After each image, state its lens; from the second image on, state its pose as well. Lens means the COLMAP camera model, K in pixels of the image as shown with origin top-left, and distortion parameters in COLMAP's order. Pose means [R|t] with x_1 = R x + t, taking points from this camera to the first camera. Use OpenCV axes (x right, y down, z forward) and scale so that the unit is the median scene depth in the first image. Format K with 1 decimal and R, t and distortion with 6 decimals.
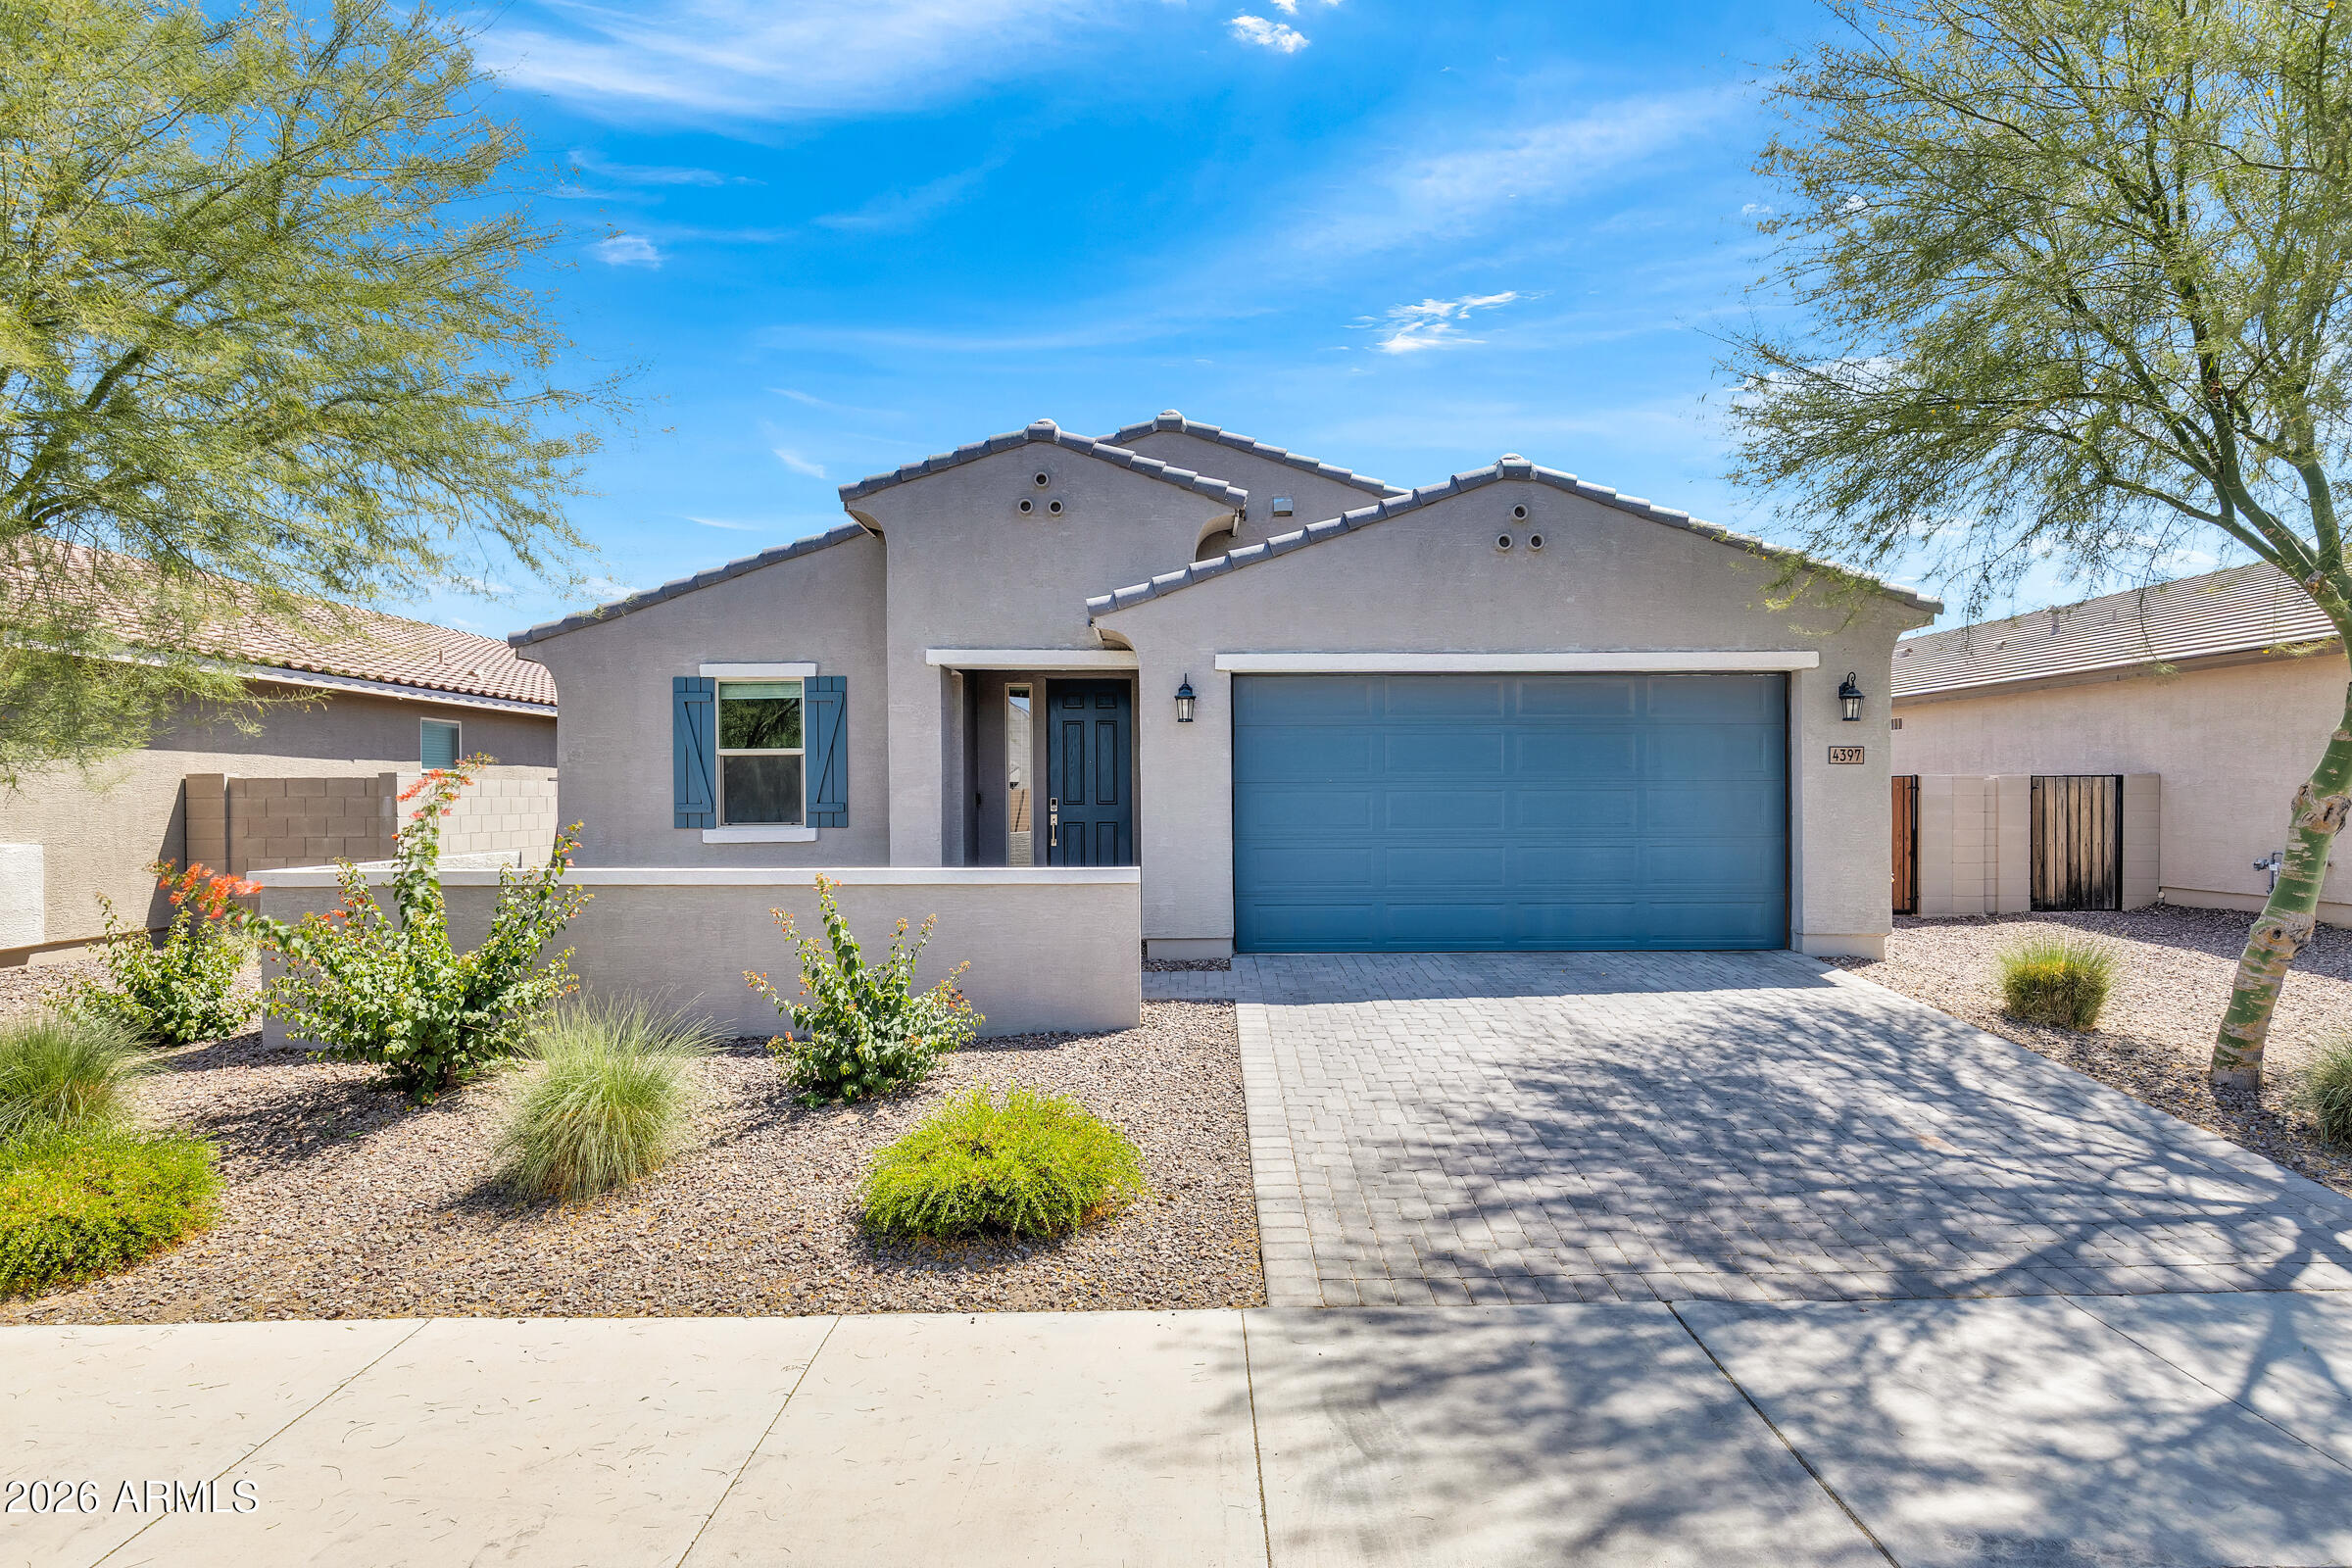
lens RADIAL K [[1157.3, 0, 1215.1], [0, 1157.3, 786.4], [0, 0, 1]] dist [0.000214, 0.000415]
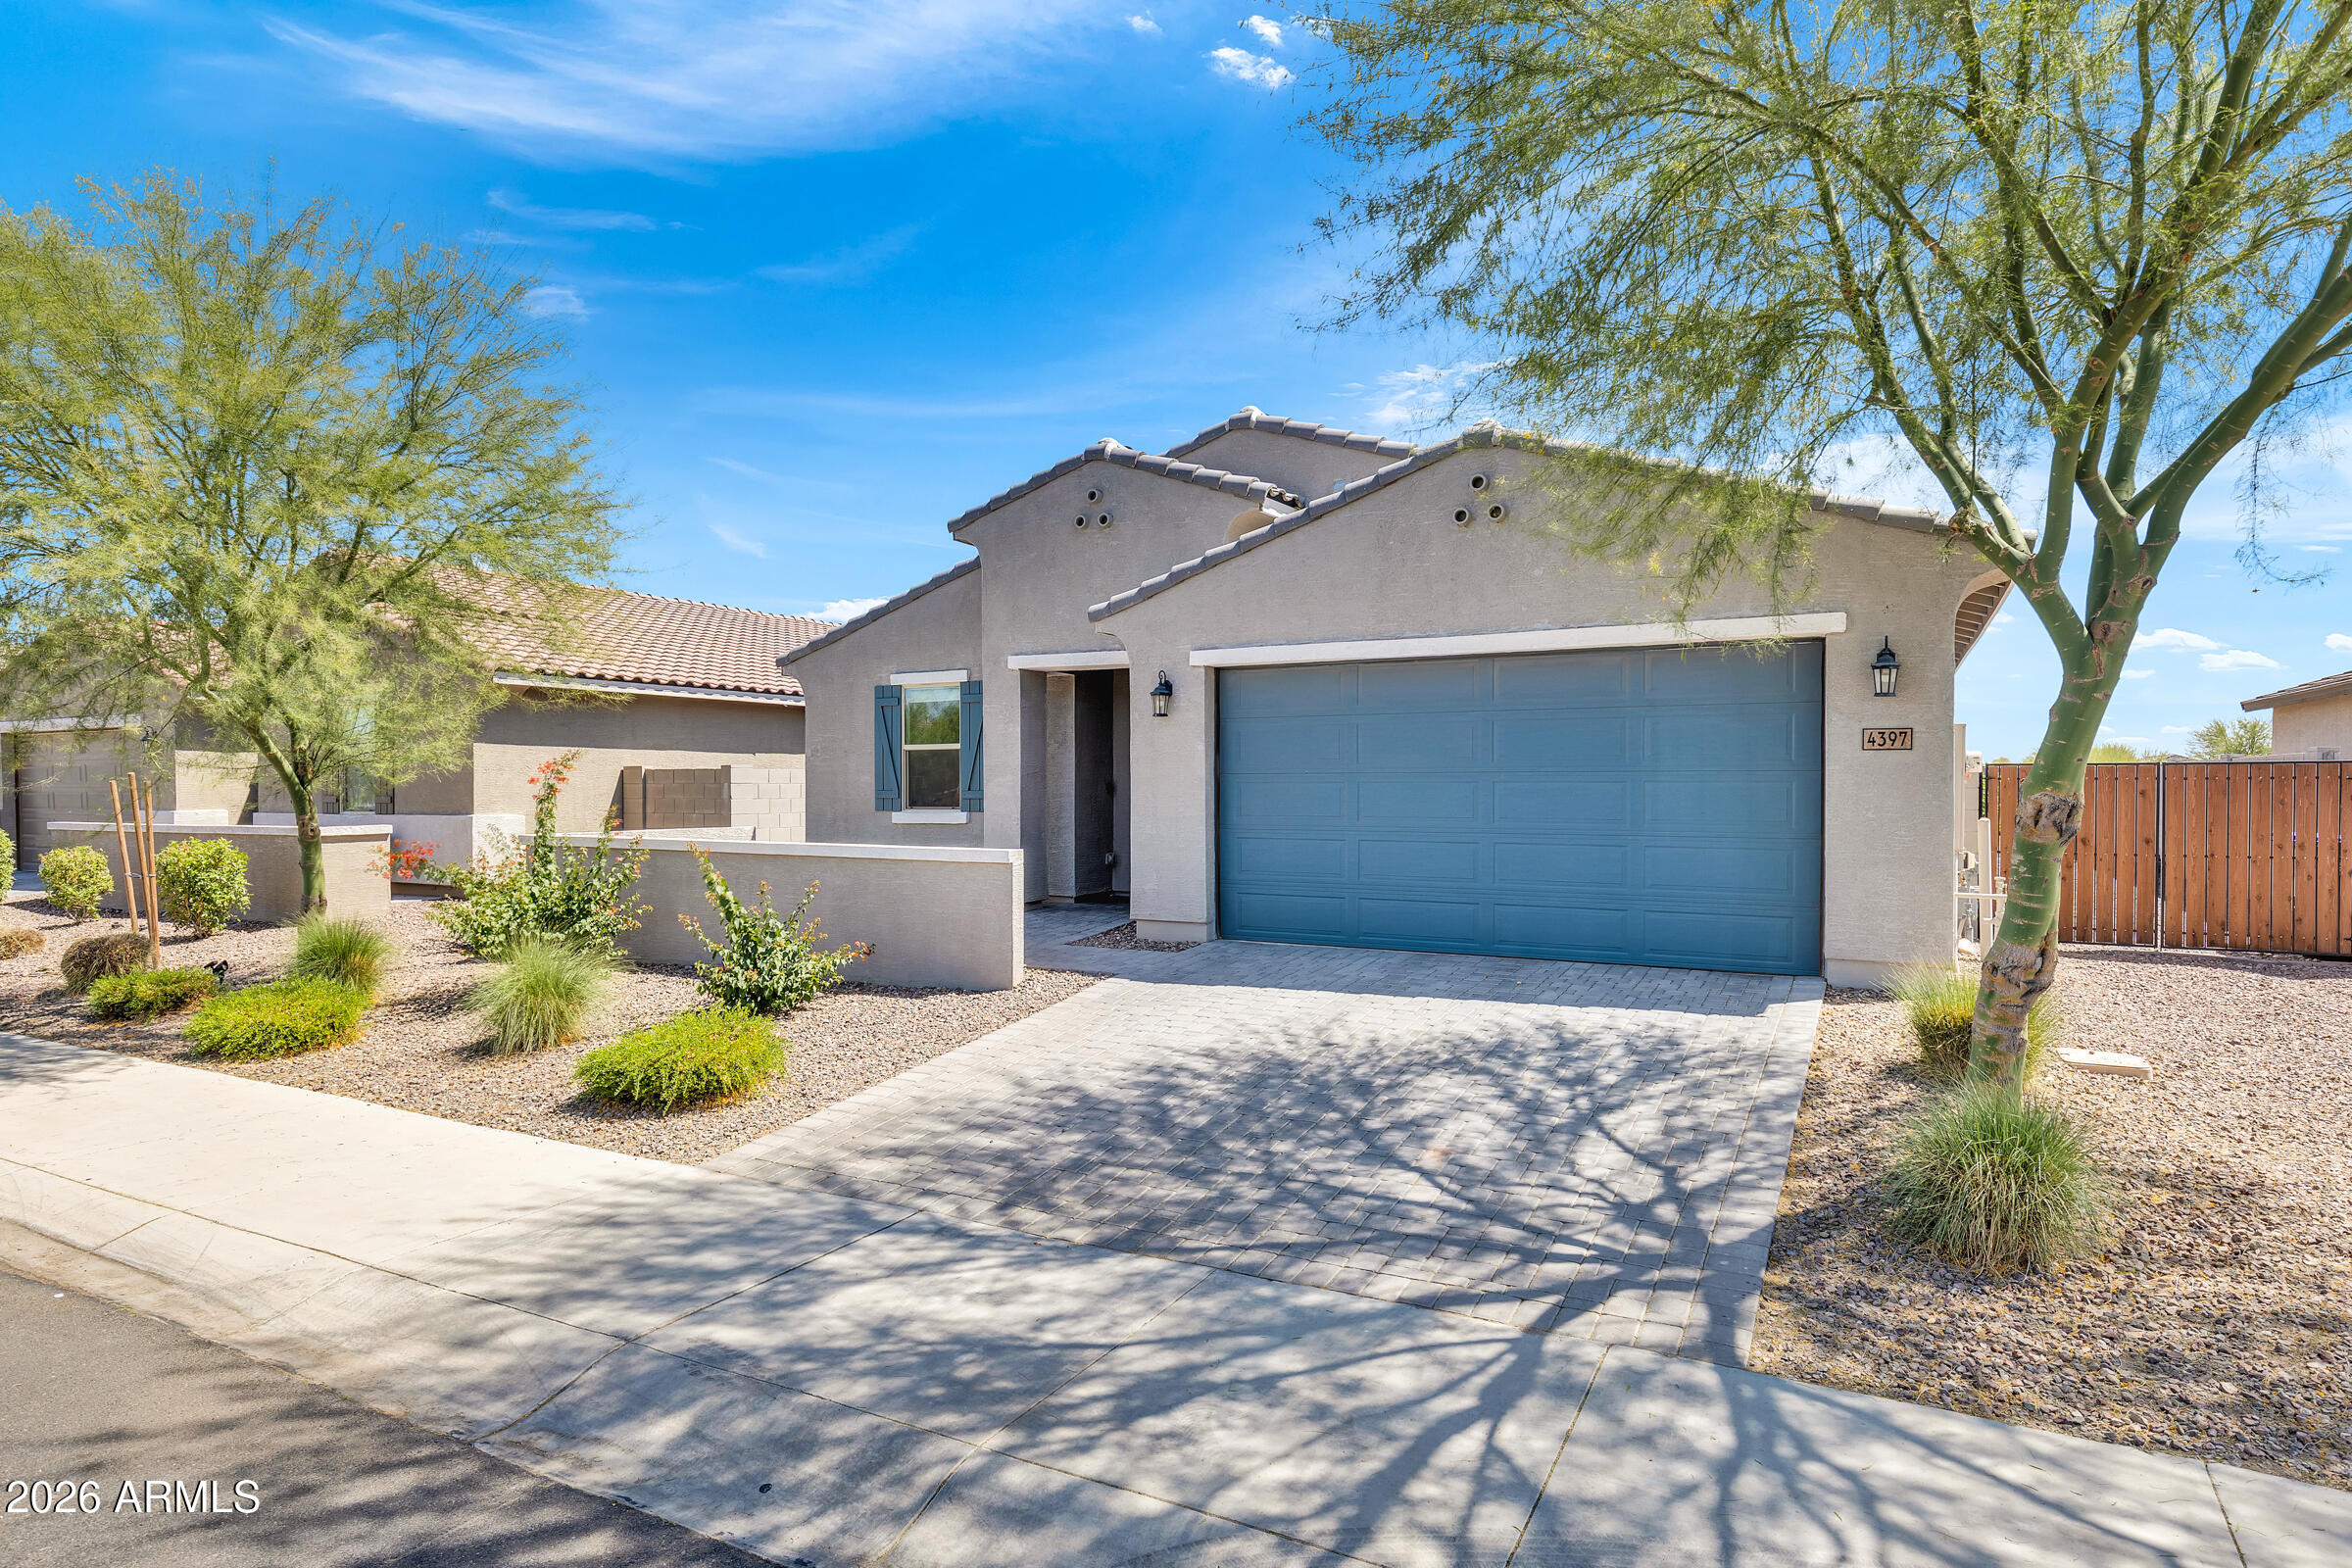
lens RADIAL K [[1261.1, 0, 1196.2], [0, 1261.1, 784.1], [0, 0, 1]] dist [-0.000336, -0.004566]
pose [[0.877291, 0.003943, -0.479943, 0.547069], [0.000100, 0.999965, 0.008398, -0.003206], [0.479959, -0.007416, 0.877259, 0.000806]]
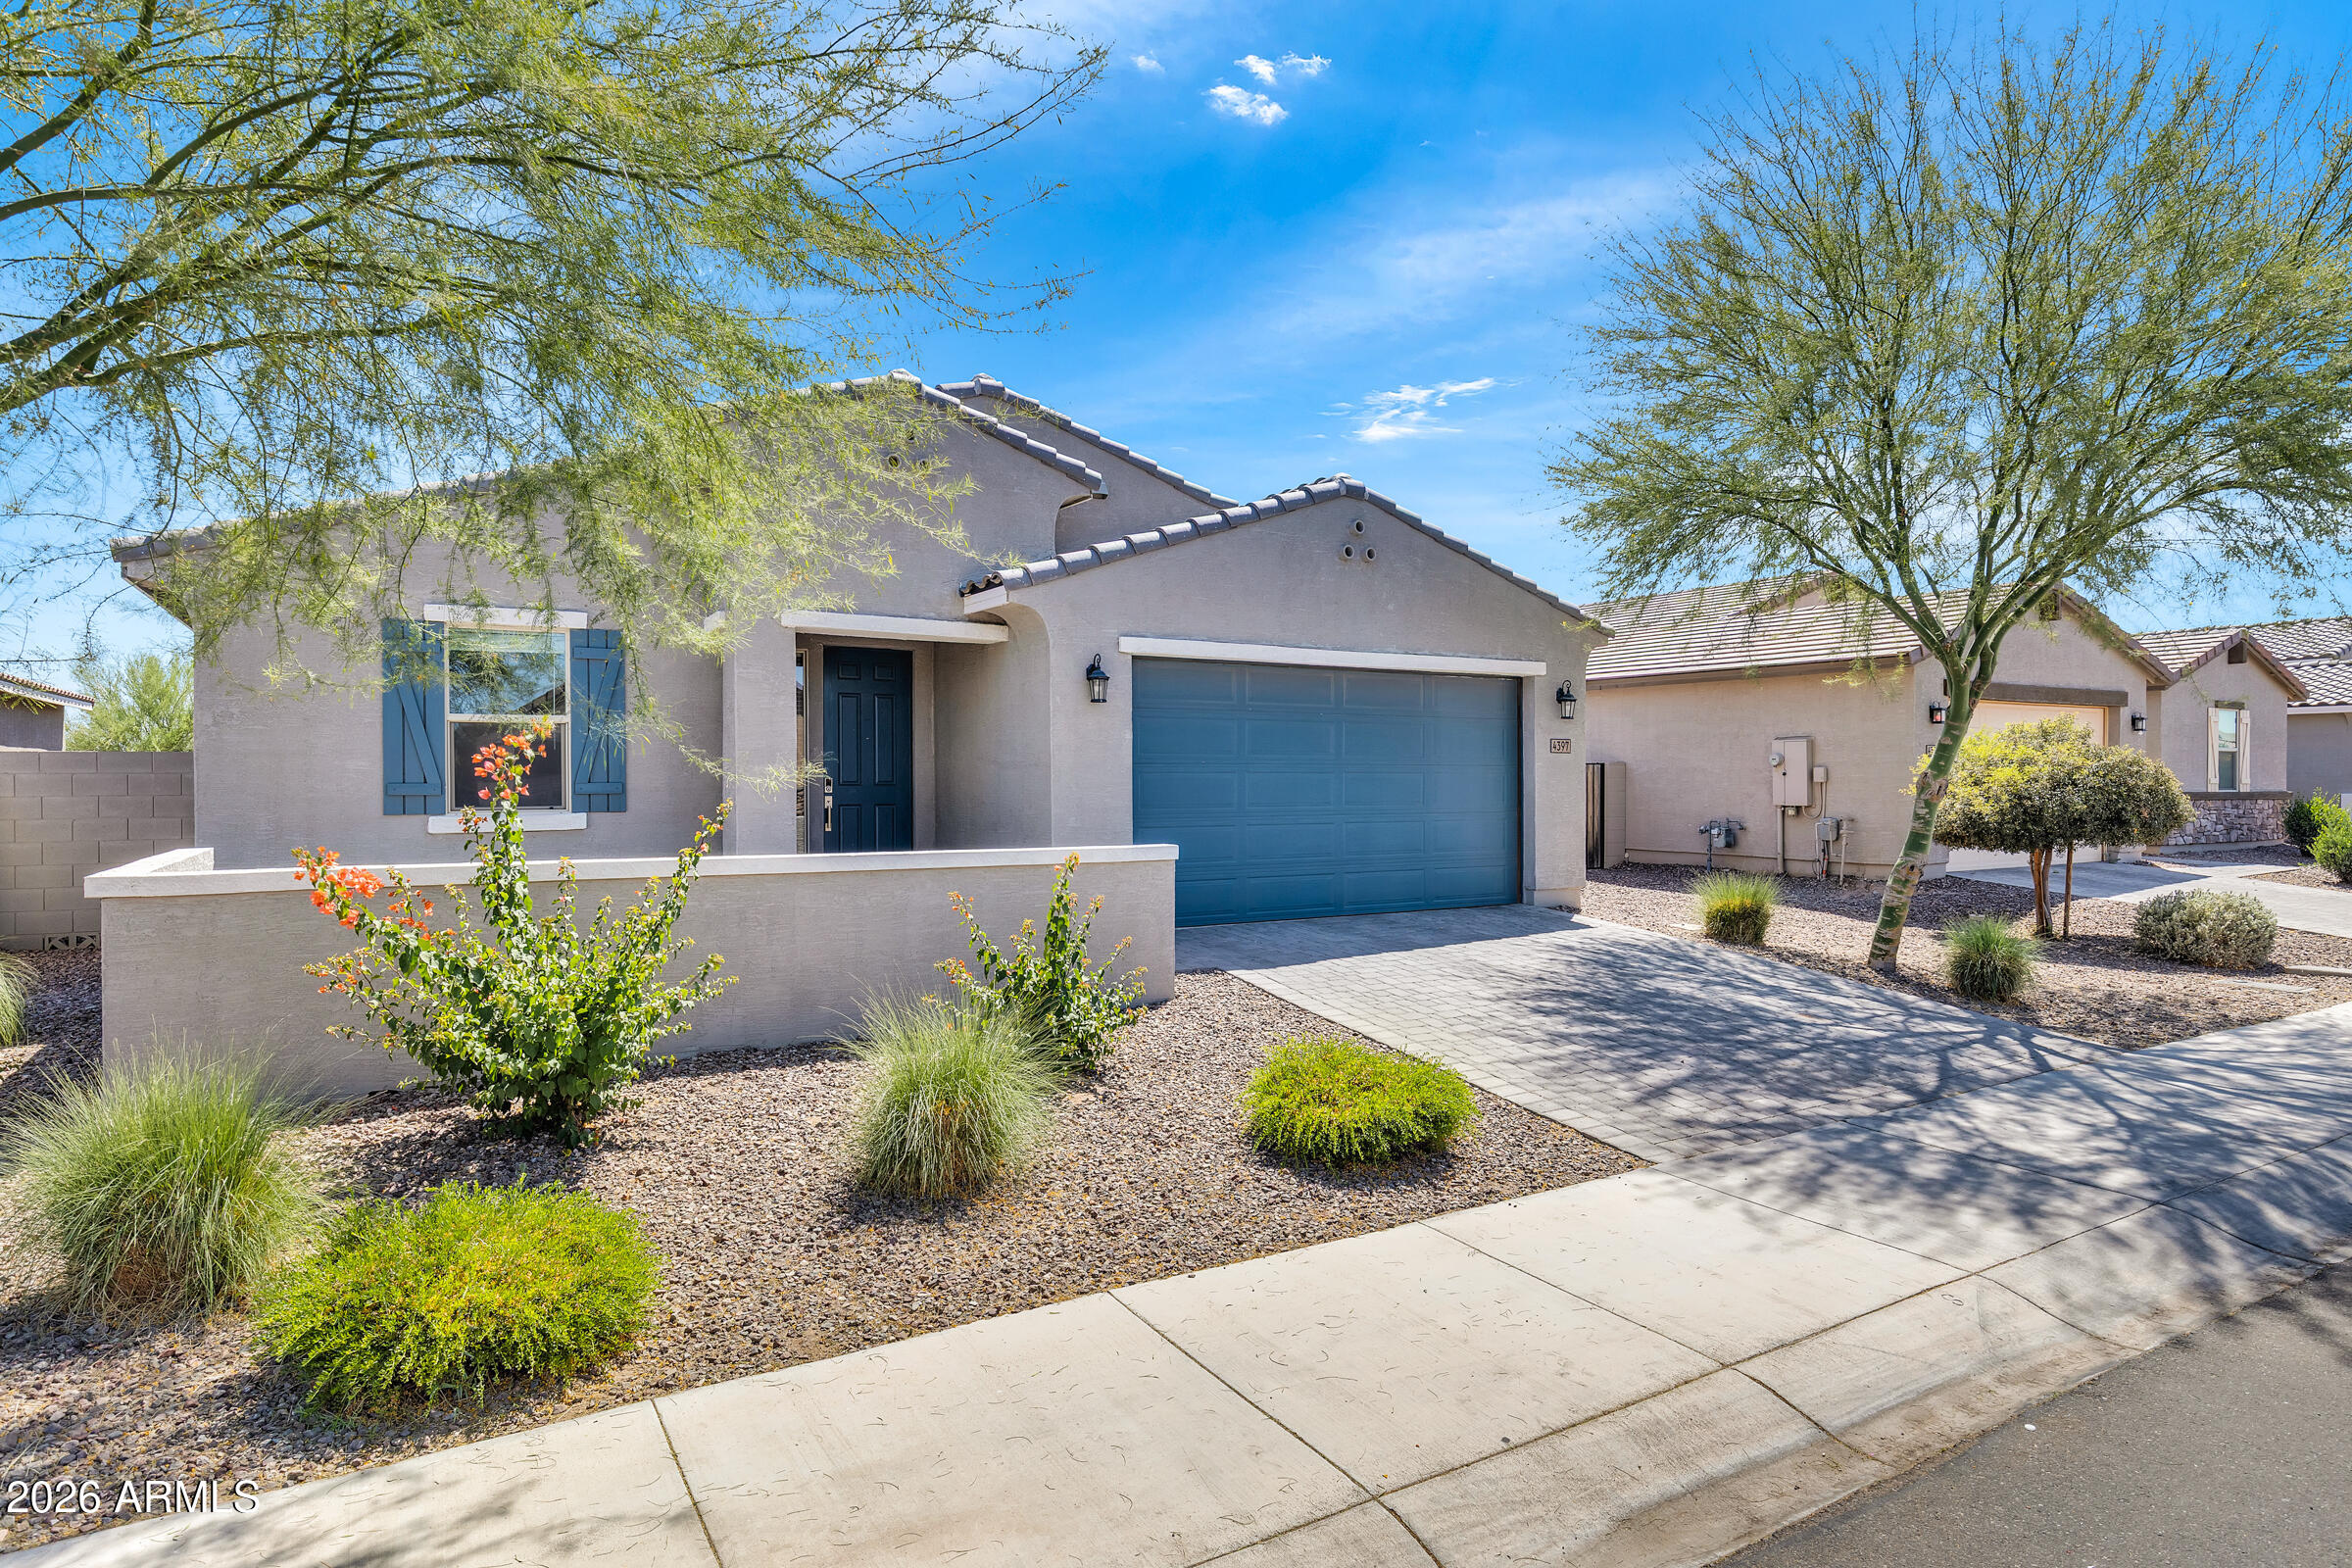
lens RADIAL K [[1261.1, 0, 1166.3], [0, 1261.1, 782.3], [0, 0, 1]] dist [-0.000336, -0.004566]
pose [[0.873391, 0.002579, 0.487013, -0.497859], [-0.007845, 0.999931, 0.008773, 0.003615], [-0.486956, -0.011483, 0.873351, 0.011784]]
